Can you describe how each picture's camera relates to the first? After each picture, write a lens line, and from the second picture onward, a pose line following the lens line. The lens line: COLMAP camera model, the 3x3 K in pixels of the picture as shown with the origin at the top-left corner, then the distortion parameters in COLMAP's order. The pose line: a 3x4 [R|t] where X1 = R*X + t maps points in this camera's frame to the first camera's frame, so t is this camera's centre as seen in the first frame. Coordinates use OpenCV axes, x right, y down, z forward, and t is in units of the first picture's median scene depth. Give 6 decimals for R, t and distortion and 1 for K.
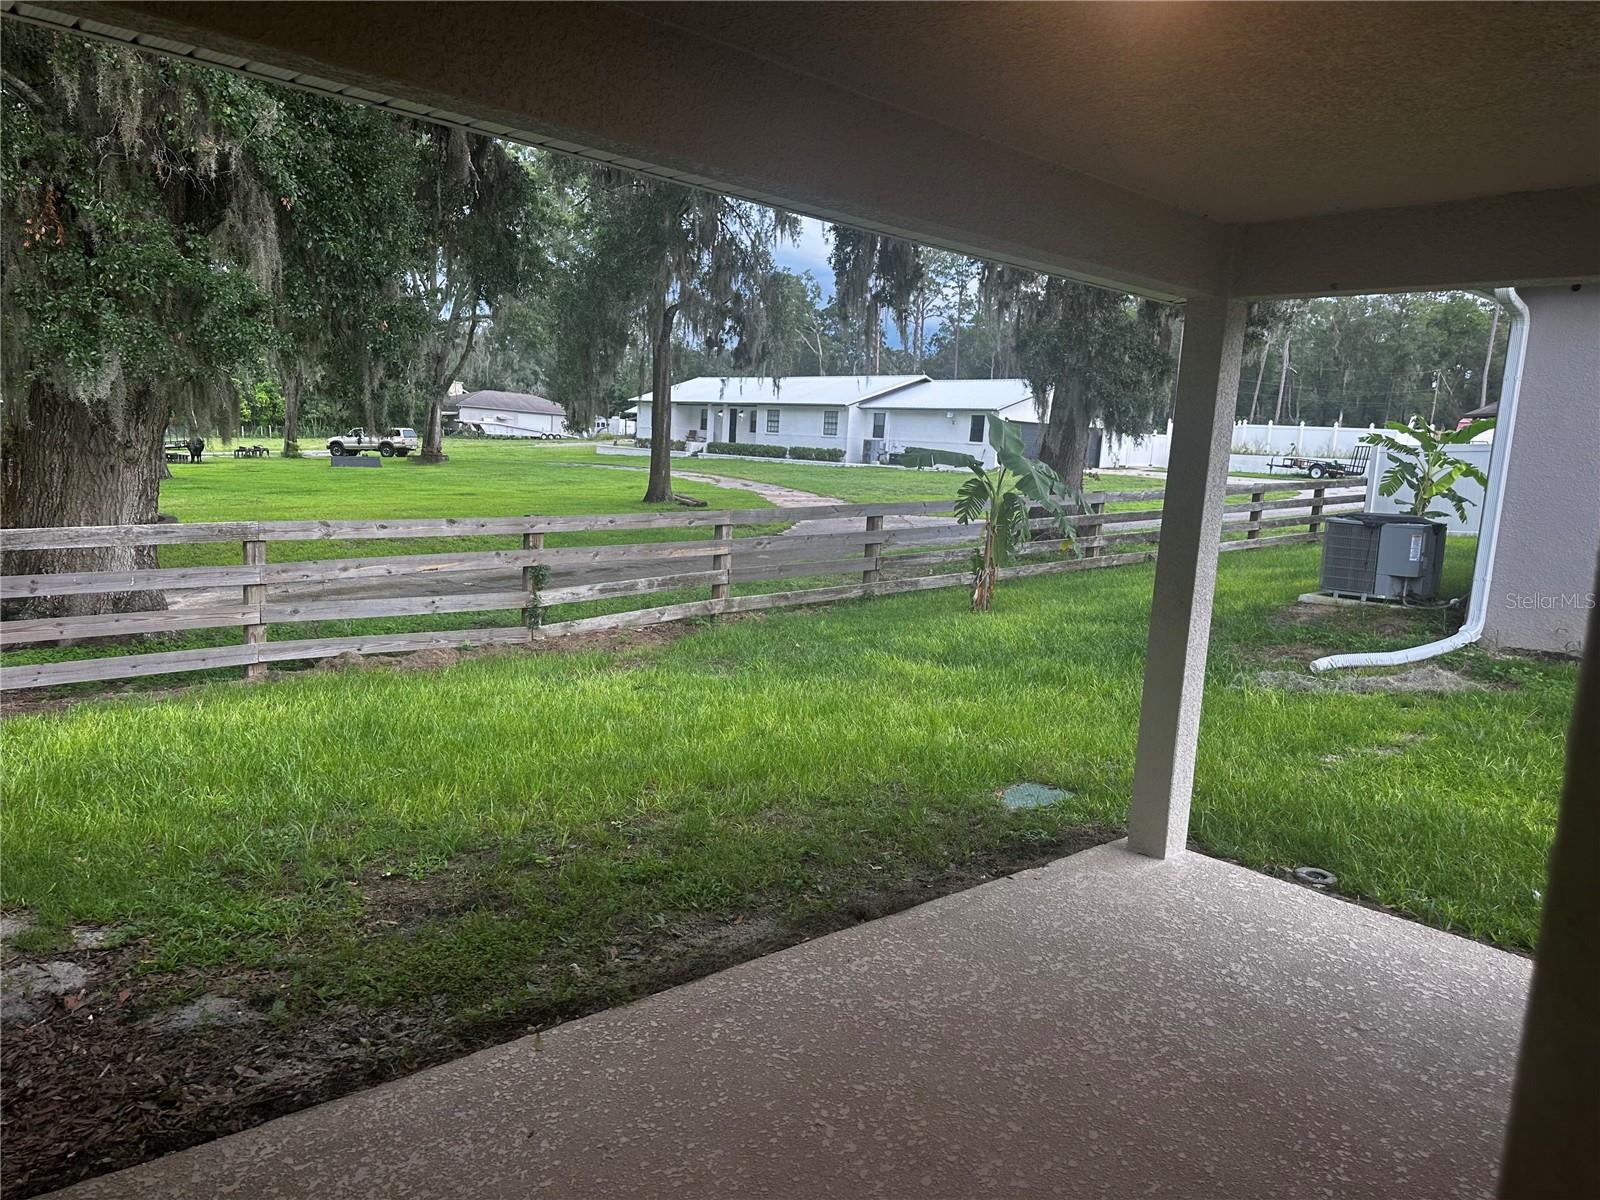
lens RADIAL K [[1145.5, 0, 799.0], [0, 1145.5, 598.9], [0, 0, 1]] dist [0.024325, -0.019637]
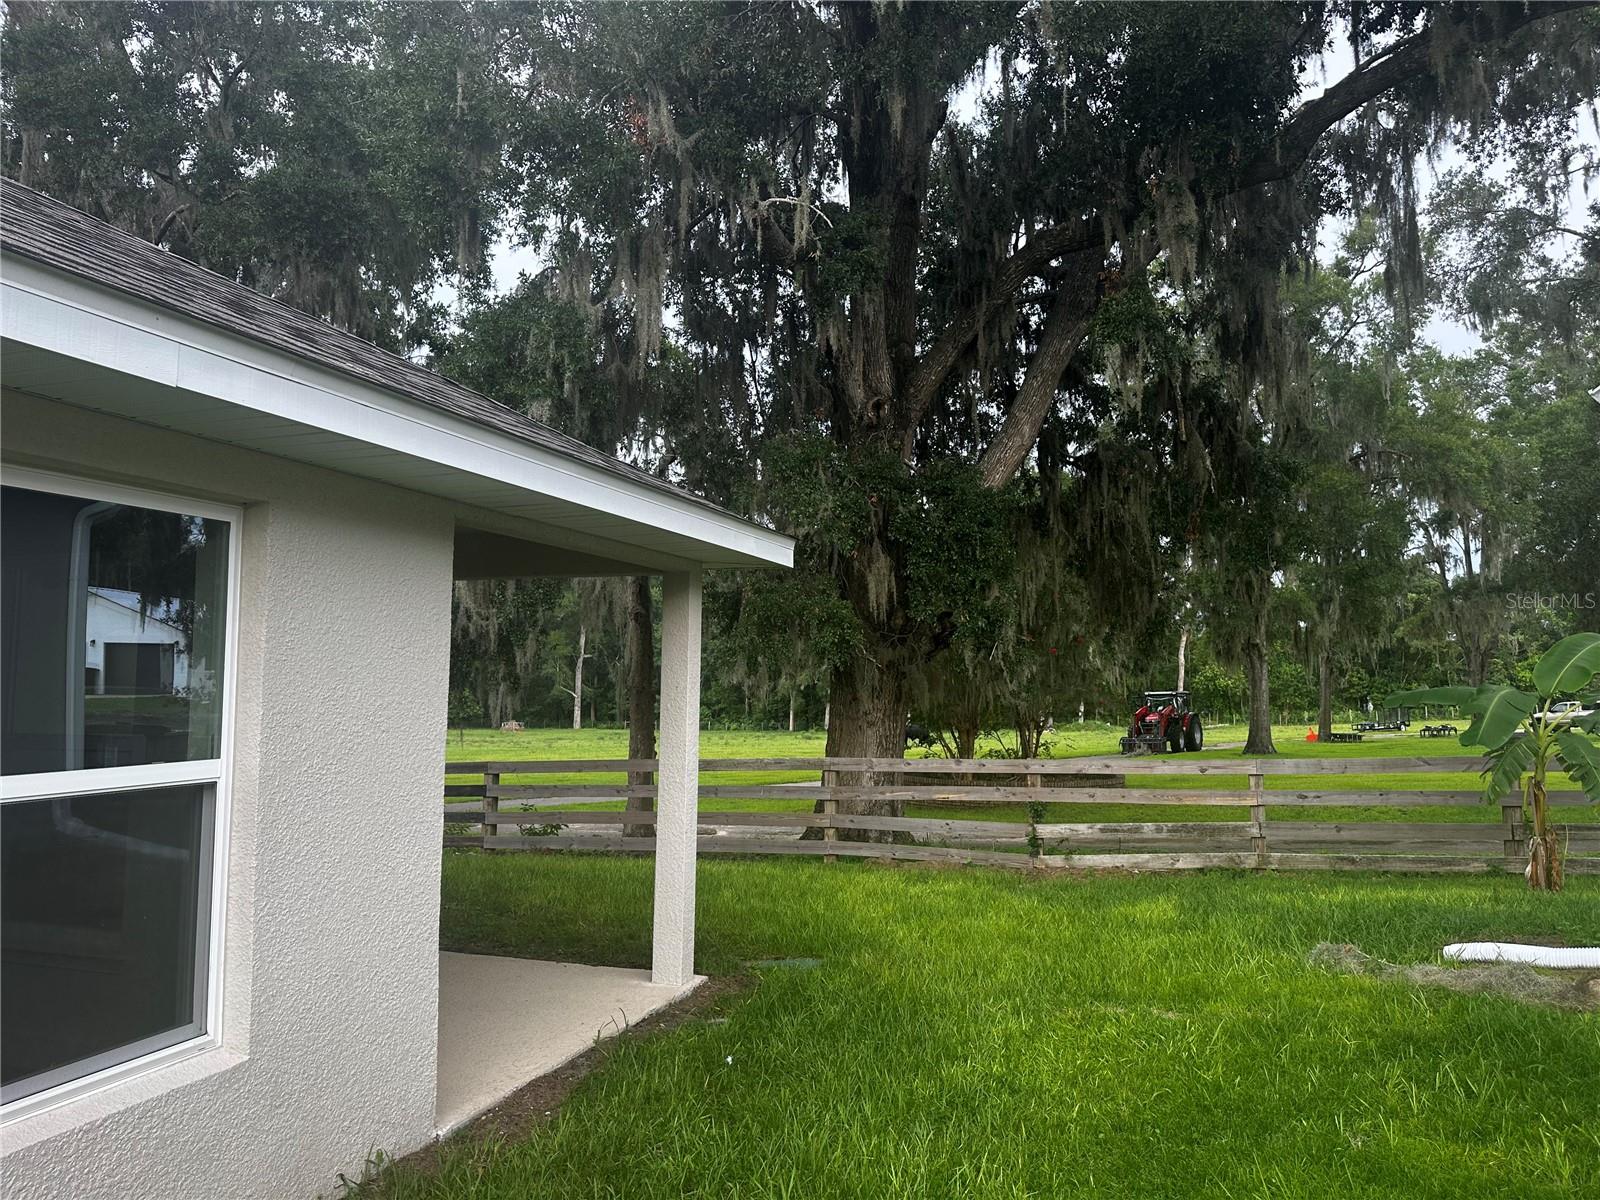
lens RADIAL K [[1145.5, 0, 804.7], [0, 1145.5, 595.9], [0, 0, 1]] dist [0.024325, -0.019637]
pose [[0.404076, -0.132384, -0.905095, 0.747066], [-0.101751, 0.976826, -0.188301, 0.009987], [0.909049, 0.168182, 0.381242, 0.295107]]
